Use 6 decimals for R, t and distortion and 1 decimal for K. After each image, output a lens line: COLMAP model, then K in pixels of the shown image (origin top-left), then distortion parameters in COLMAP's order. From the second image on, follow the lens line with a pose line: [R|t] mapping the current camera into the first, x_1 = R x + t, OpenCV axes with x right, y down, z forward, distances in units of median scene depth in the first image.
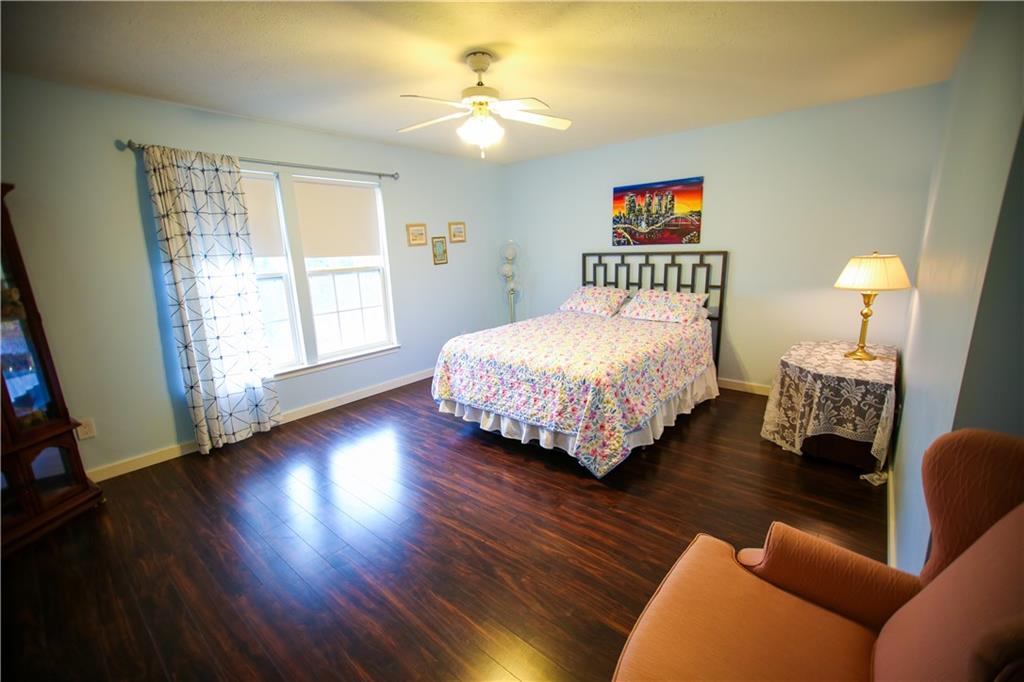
lens RADIAL K [[433.3, 0, 511.4], [0, 433.3, 343.5], [0, 0, 1]] dist [0.000373, 0.002916]
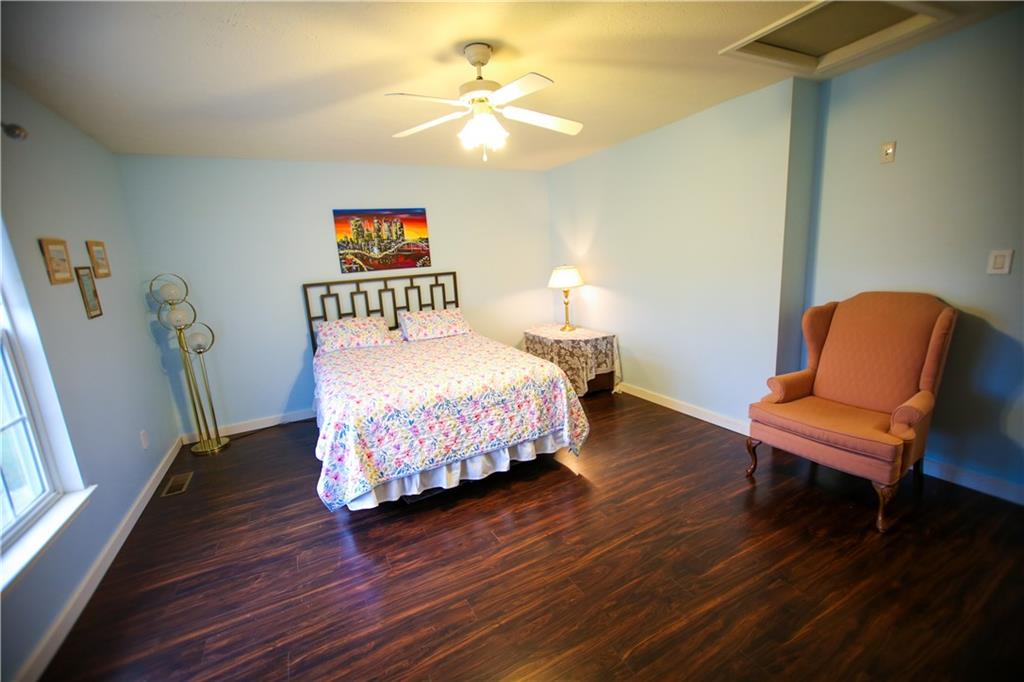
lens RADIAL K [[433.3, 0, 514.5], [0, 433.3, 343.4], [0, 0, 1]] dist [0.000373, 0.002916]
pose [[0.373410, -0.176681, 0.910686, -0.549308], [0.259192, 0.962469, 0.080450, -0.074121], [-0.890721, 0.206002, 0.405190, 0.396200]]
